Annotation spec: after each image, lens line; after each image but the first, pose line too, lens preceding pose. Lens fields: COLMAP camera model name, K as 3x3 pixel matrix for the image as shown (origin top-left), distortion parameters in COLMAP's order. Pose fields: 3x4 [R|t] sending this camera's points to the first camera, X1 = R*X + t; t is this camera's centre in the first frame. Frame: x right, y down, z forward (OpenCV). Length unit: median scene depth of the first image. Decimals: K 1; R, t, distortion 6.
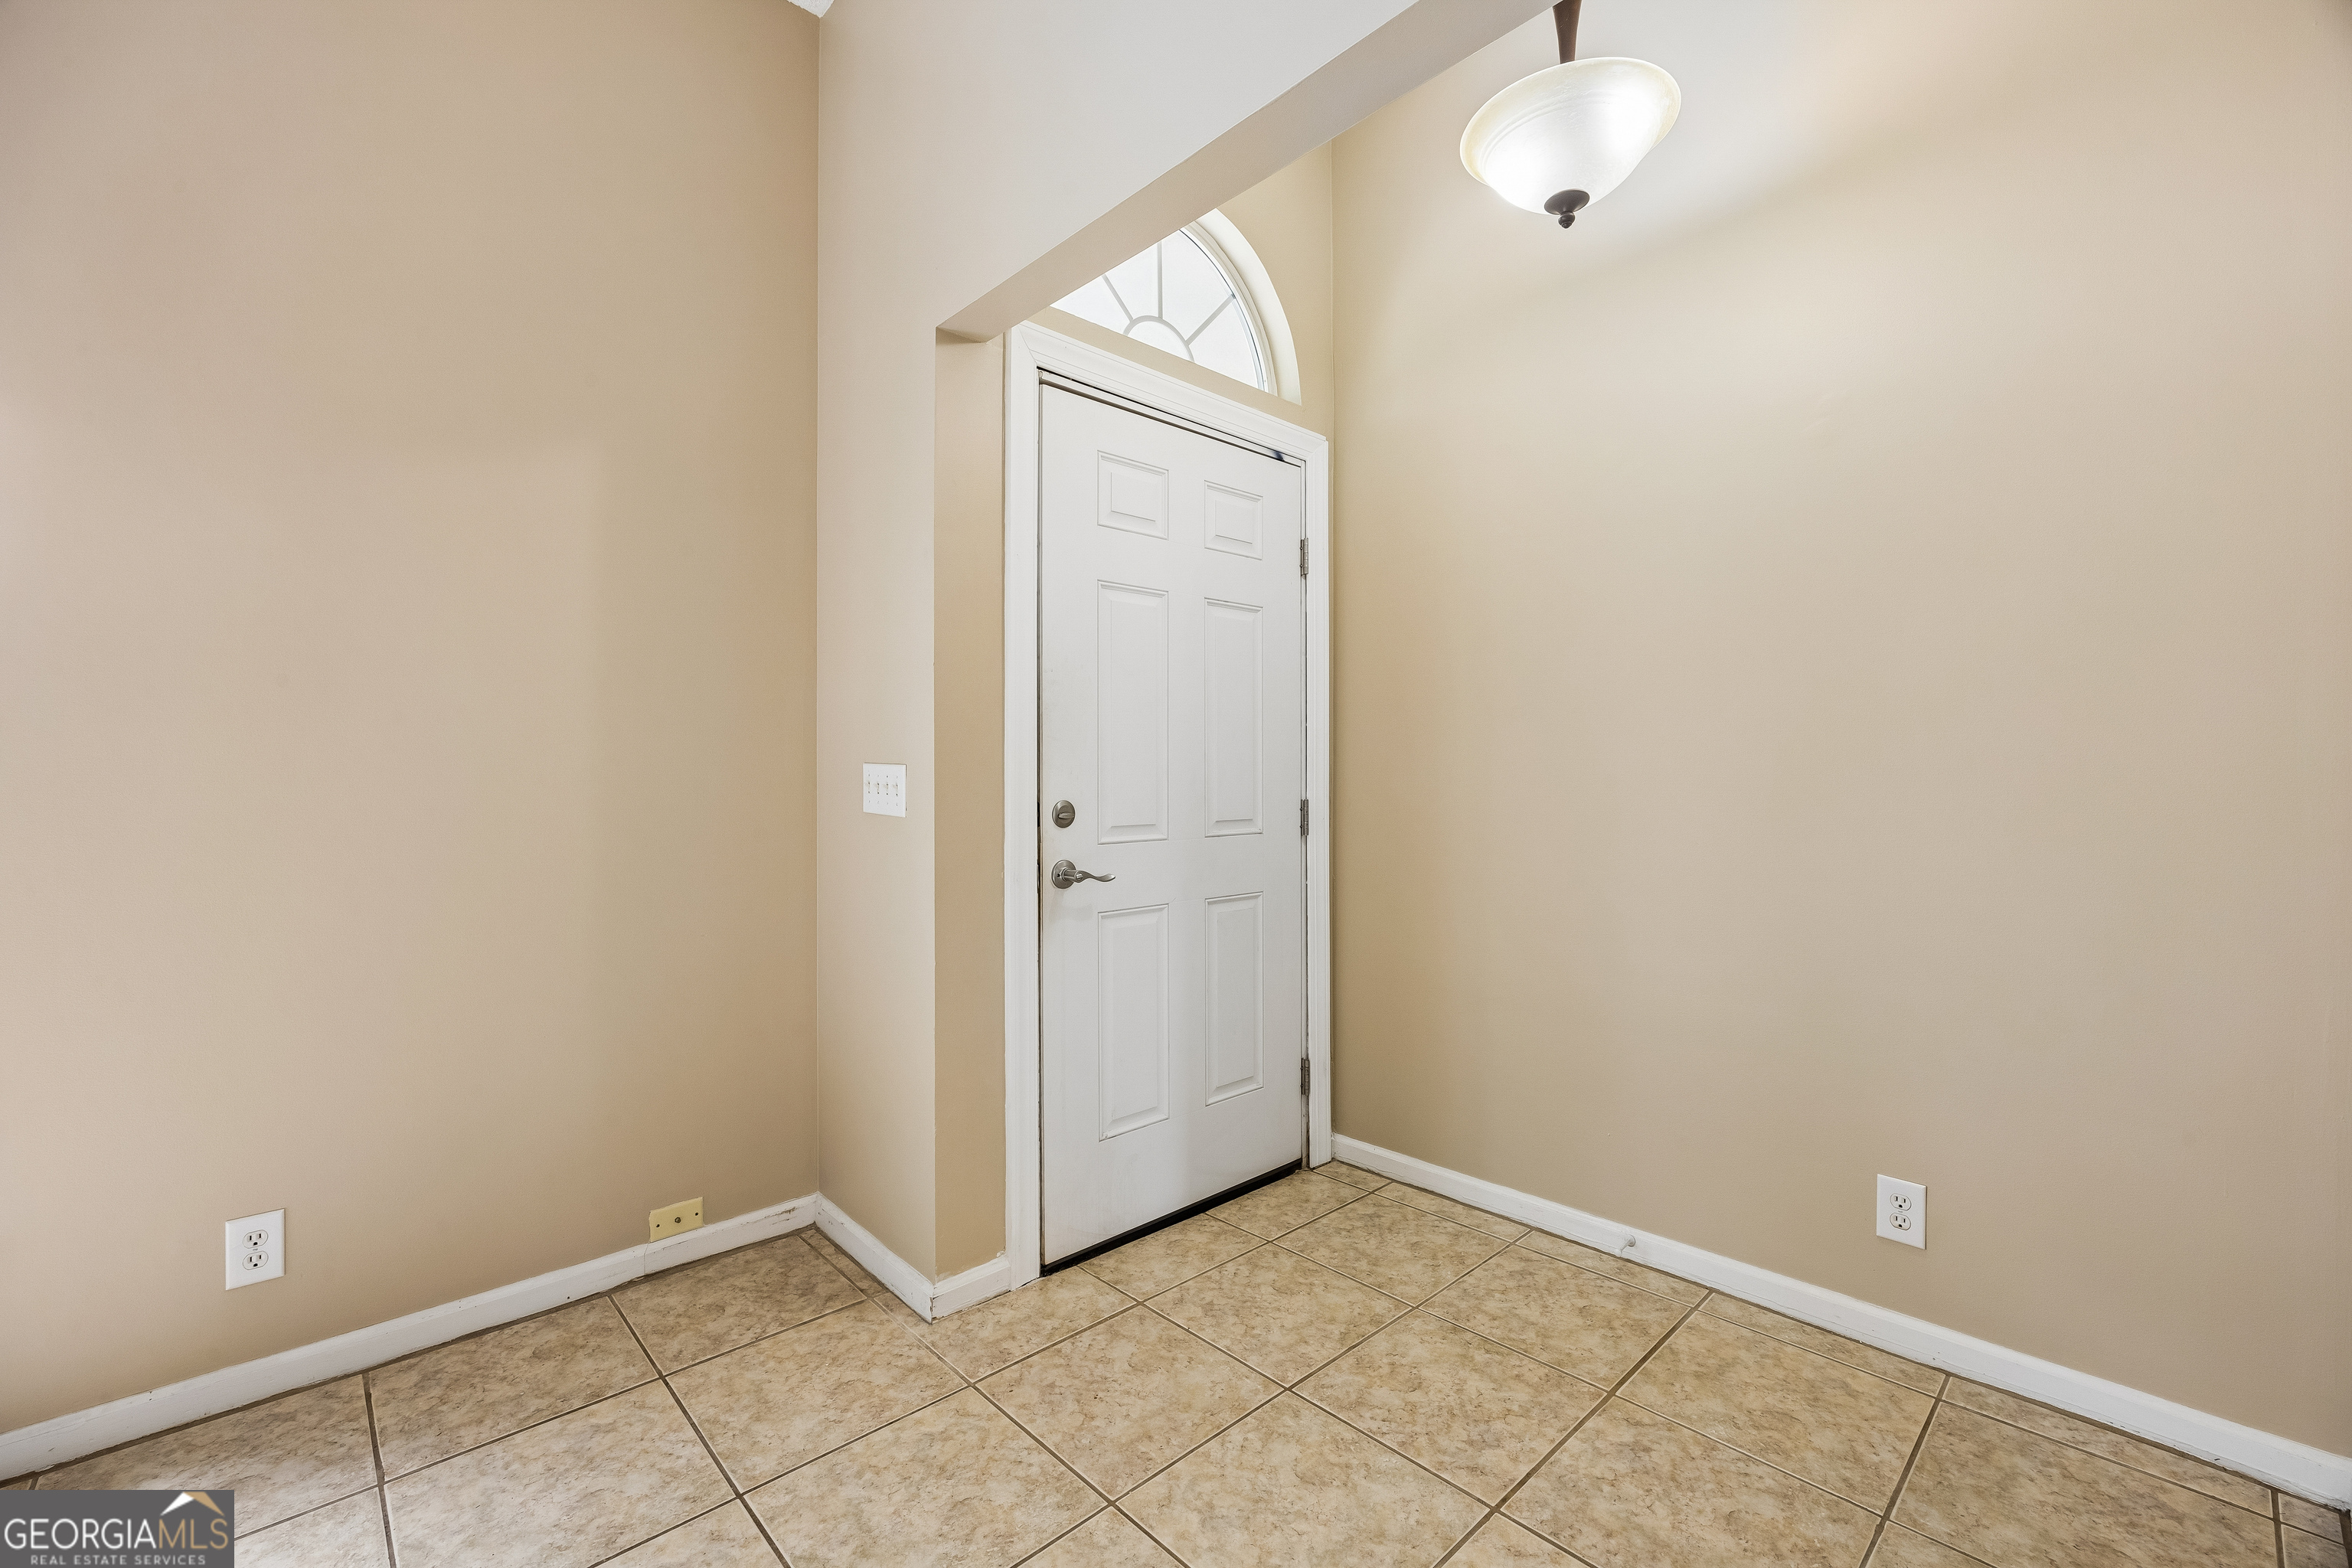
lens RADIAL K [[980.0, 0, 1174.4], [0, 980.0, 784.3], [0, 0, 1]] dist [-0.010643, 0.000372]
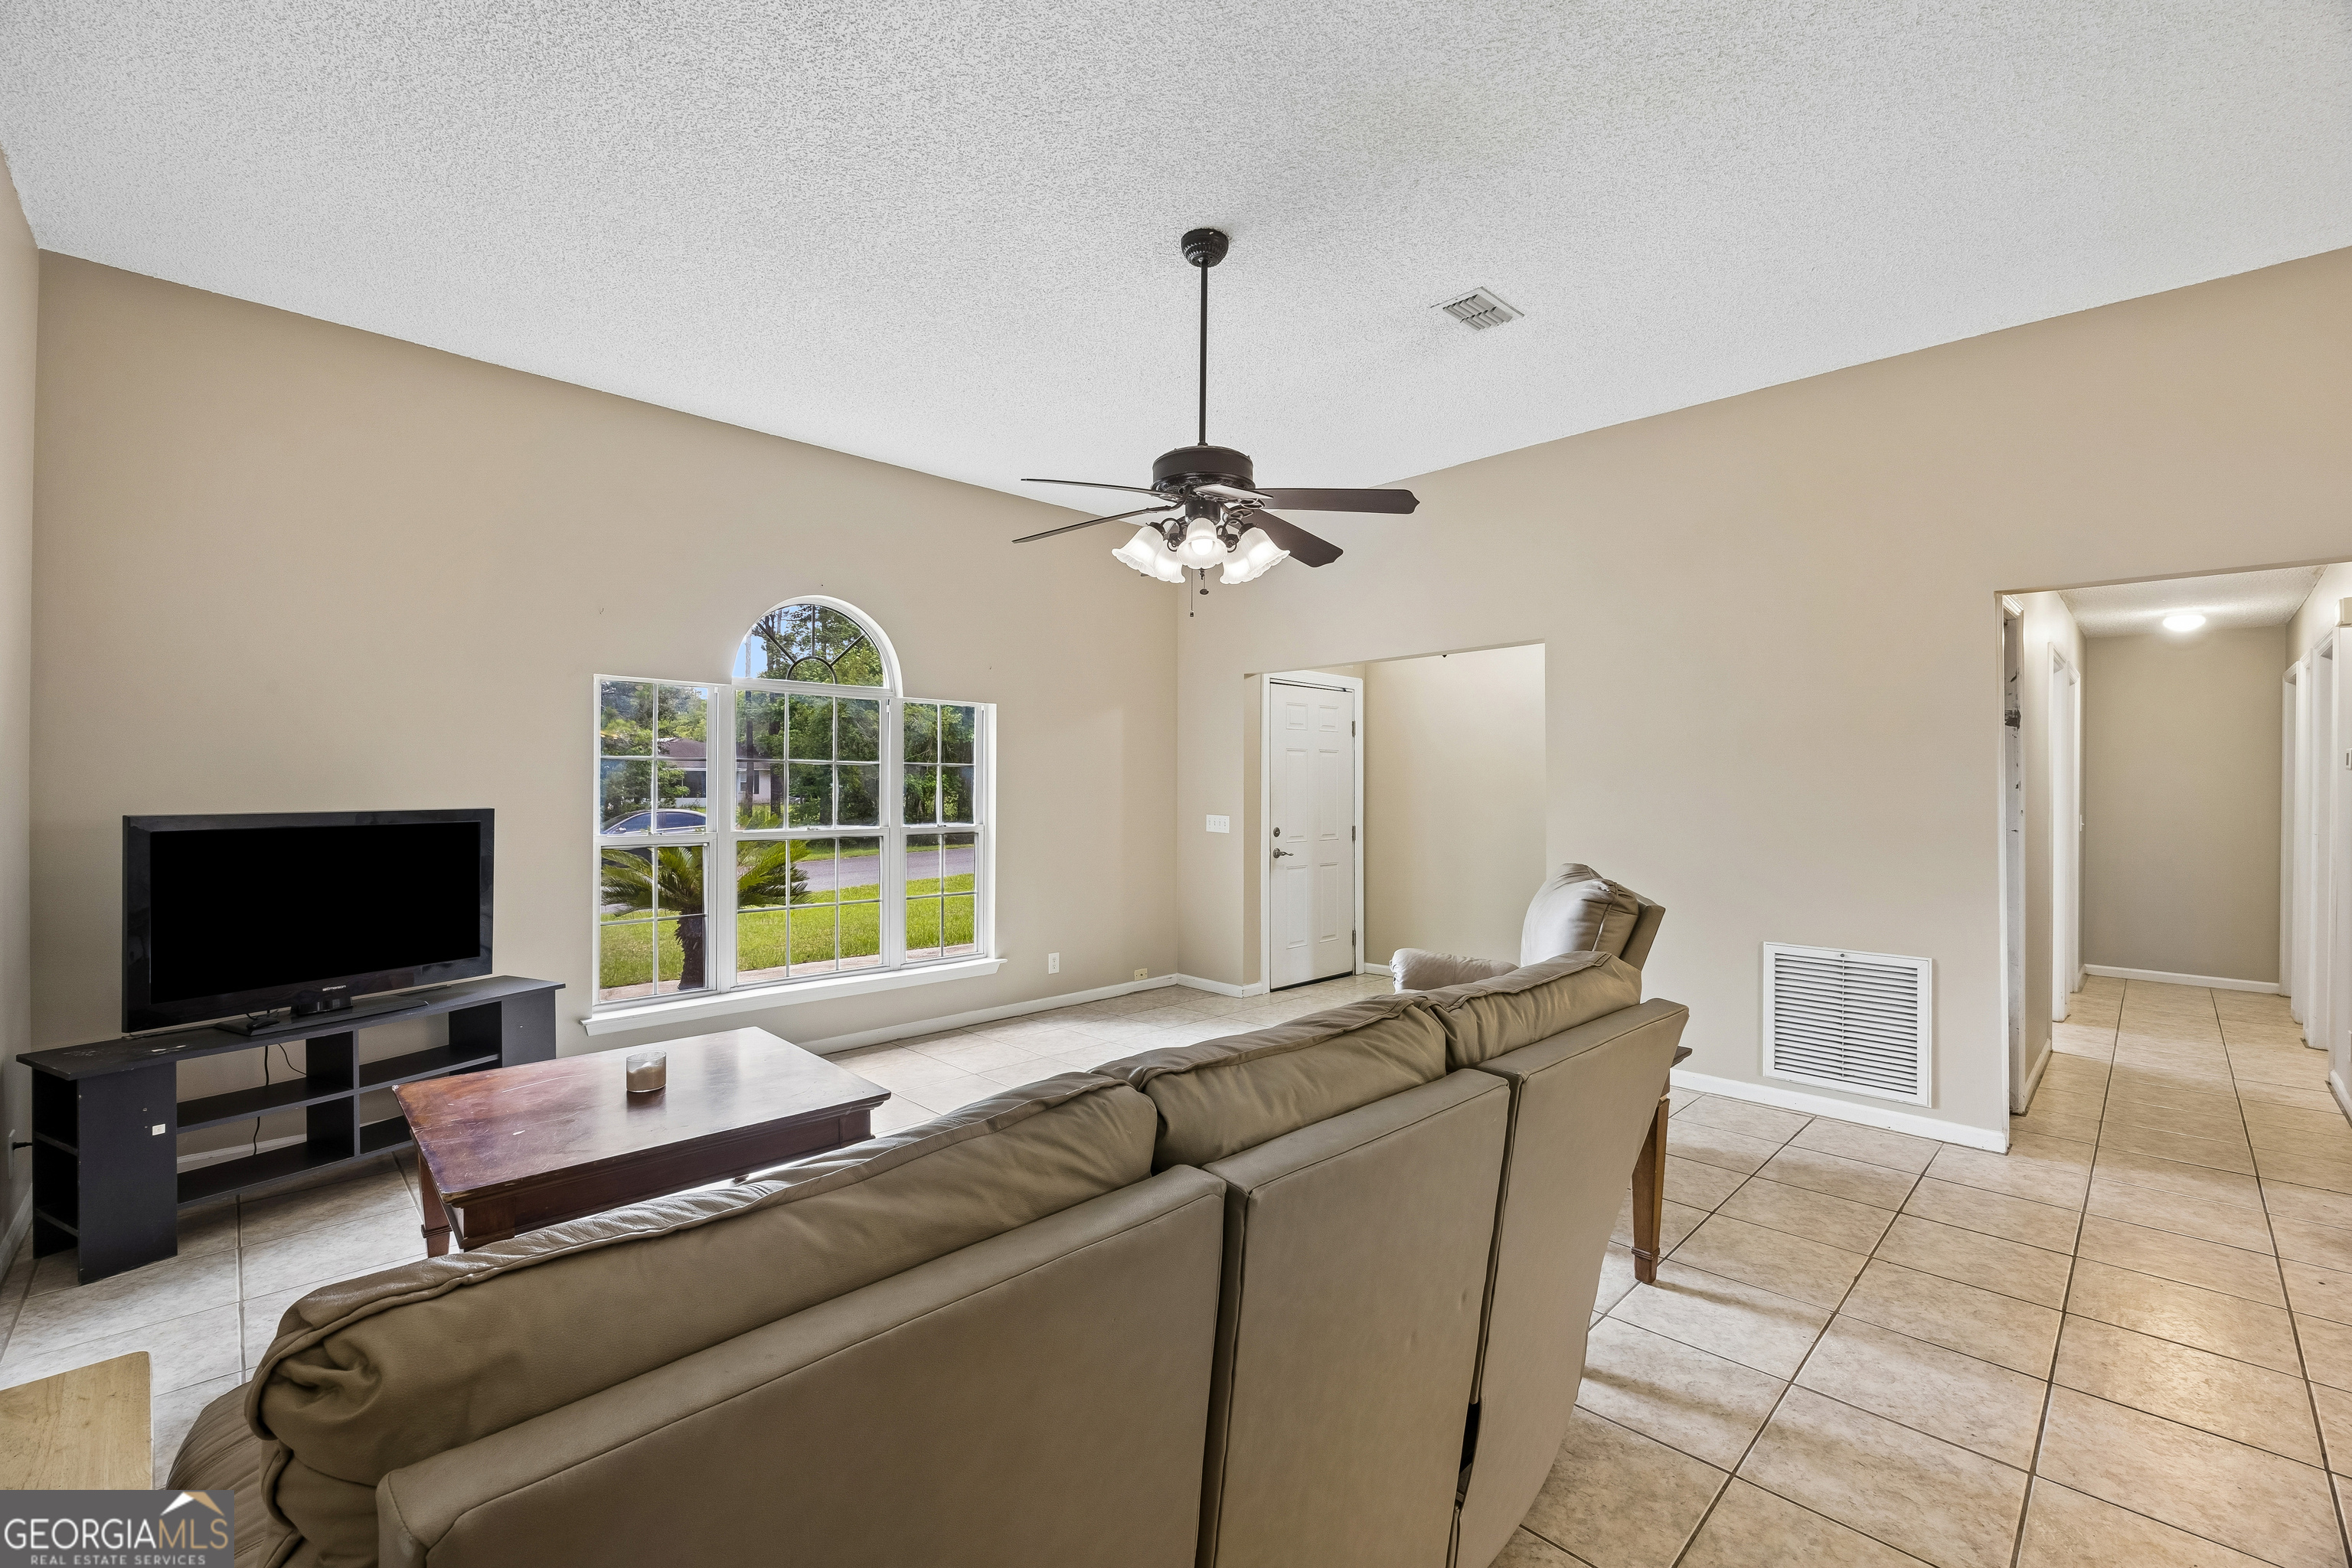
lens RADIAL K [[980.0, 0, 1171.6], [0, 980.0, 781.6], [0, 0, 1]] dist [-0.010643, 0.000372]
pose [[0.999722, 0.001971, 0.023486, -0.531292], [-0.001596, 0.999871, -0.015982, -0.077643], [-0.023514, 0.015940, 0.999596, -2.025230]]
